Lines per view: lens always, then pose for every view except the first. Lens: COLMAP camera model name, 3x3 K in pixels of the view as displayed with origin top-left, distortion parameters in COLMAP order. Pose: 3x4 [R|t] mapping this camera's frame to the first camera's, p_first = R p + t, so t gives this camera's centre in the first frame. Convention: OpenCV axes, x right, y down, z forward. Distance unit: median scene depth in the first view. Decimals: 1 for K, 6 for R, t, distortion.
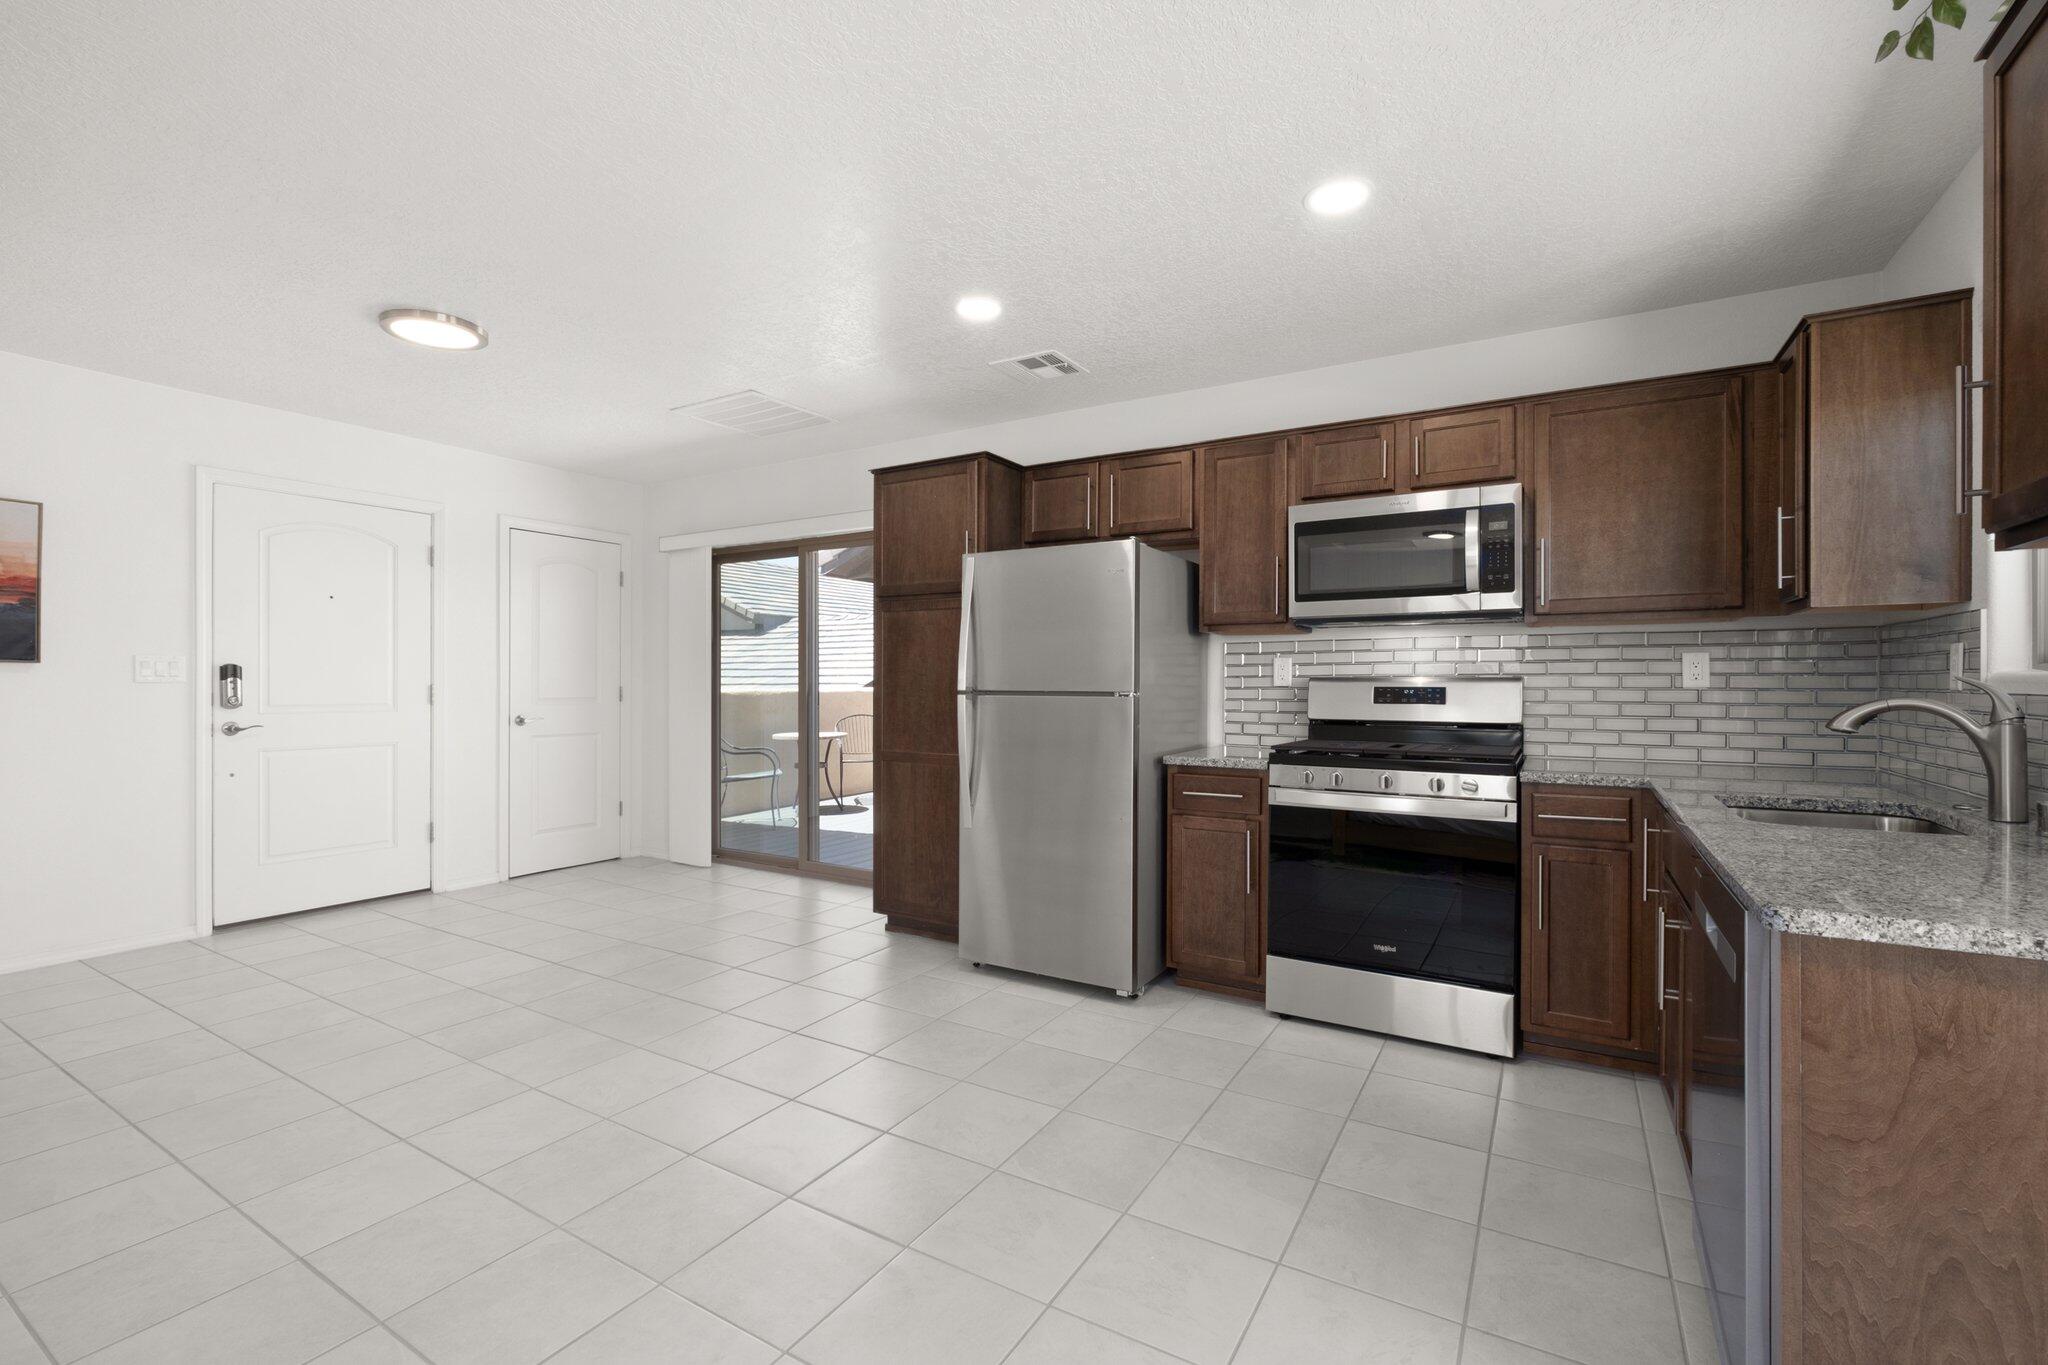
lens RADIAL K [[887.6, 0, 1024.0], [0, 887.6, 682.5], [0, 0, 1]] dist [0.000001, 0.000023]
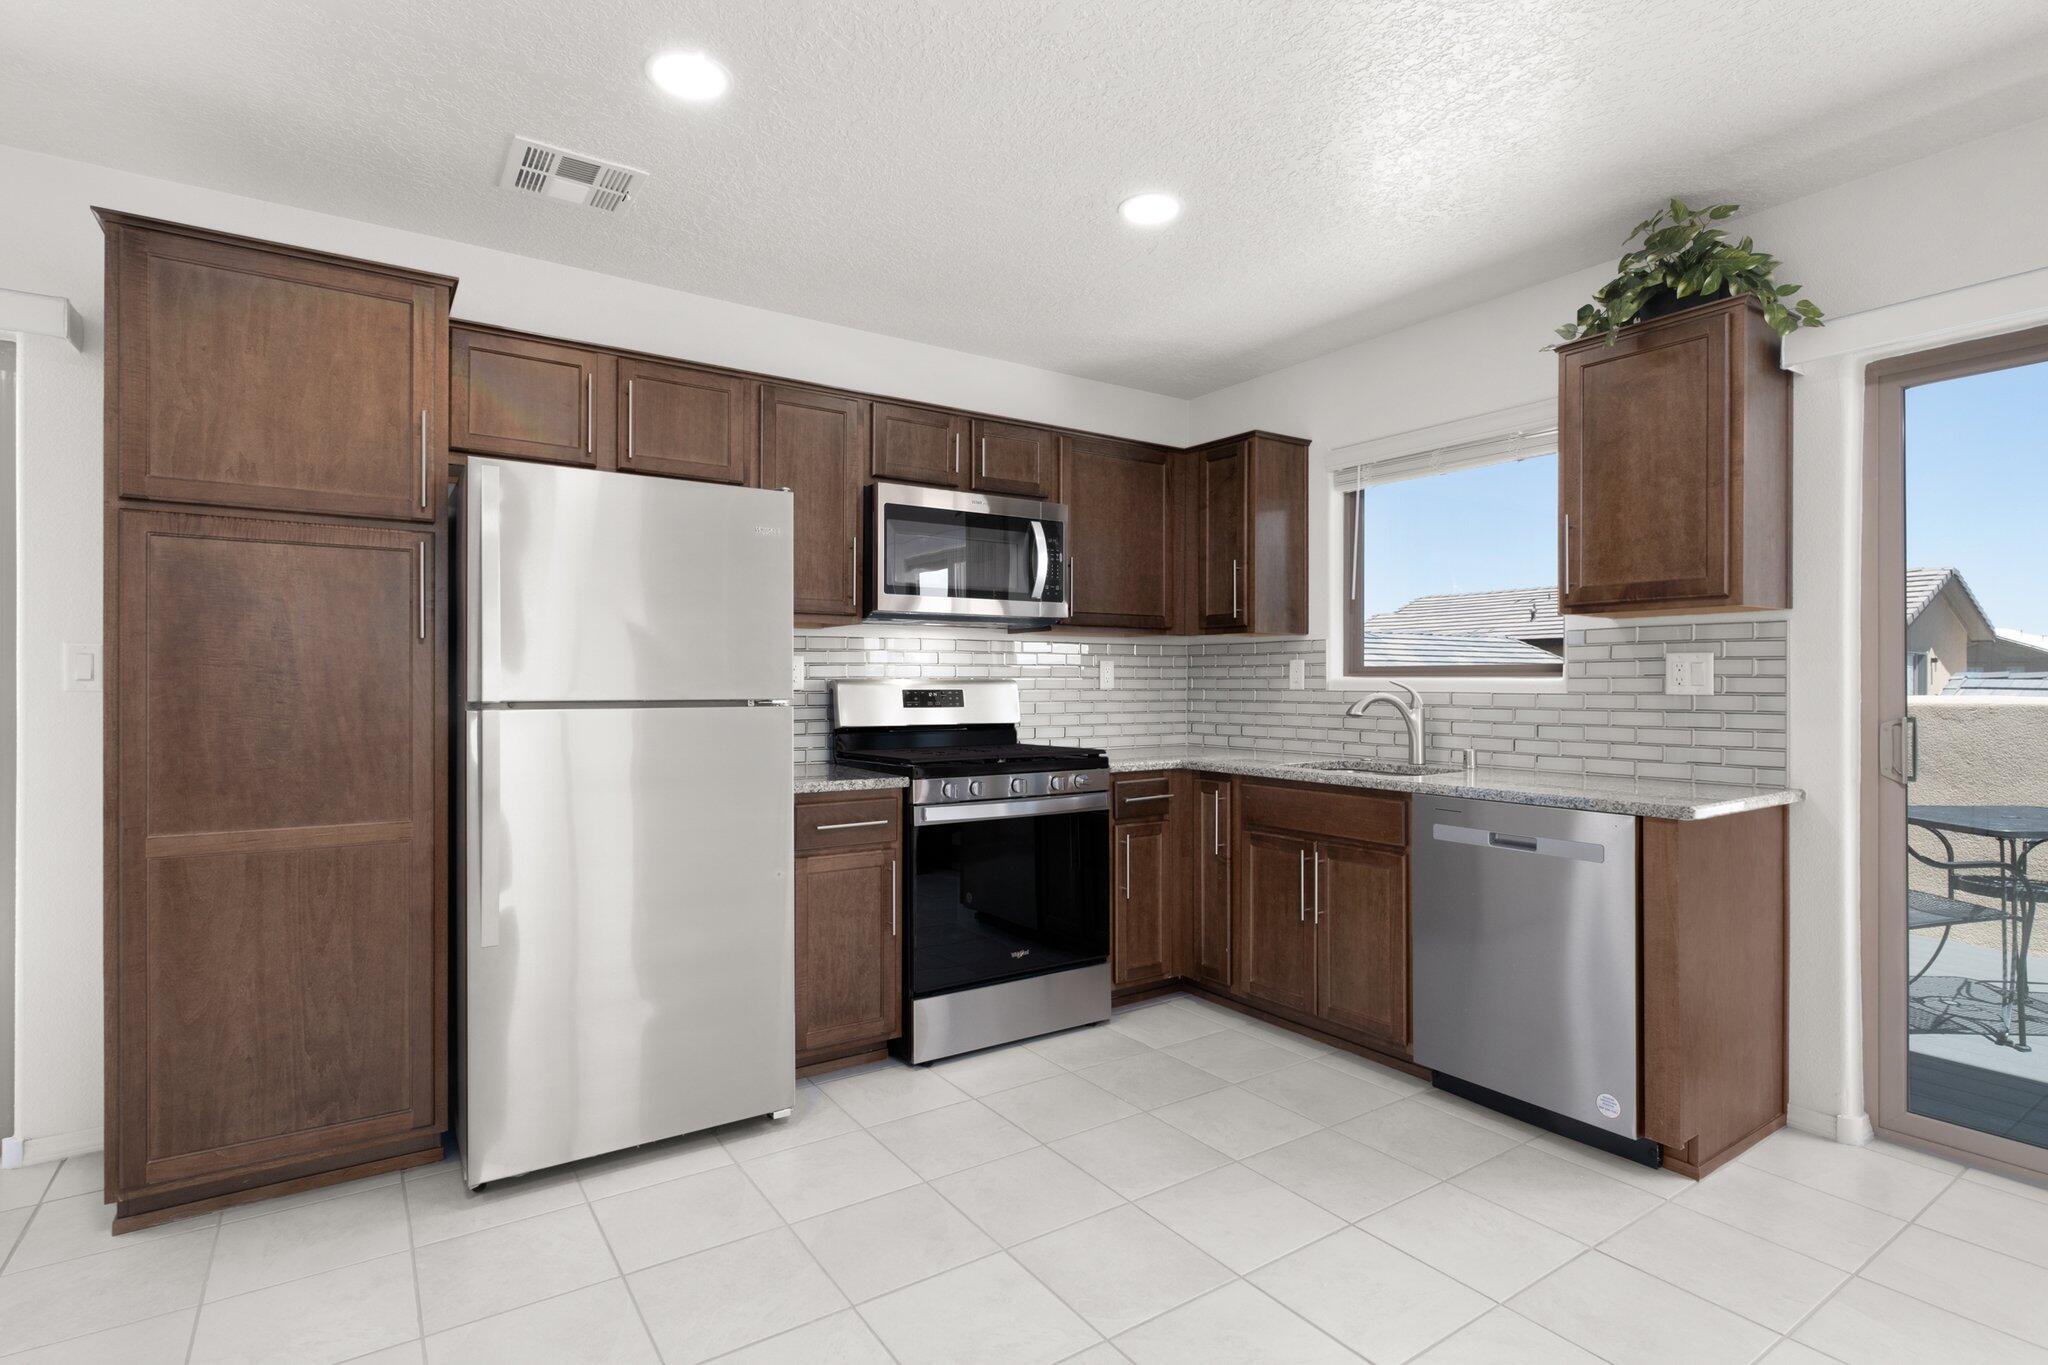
lens RADIAL K [[1009.8, 0, 1024.0], [0, 1009.8, 682.5], [0, 0, 1]] dist [-0.003255, -0.000730]
pose [[0.423020, 0.000647, 0.906120, -0.545505], [0.003405, 0.999992, -0.002303, -0.000012], [-0.906114, 0.004060, 0.423014, 0.463707]]
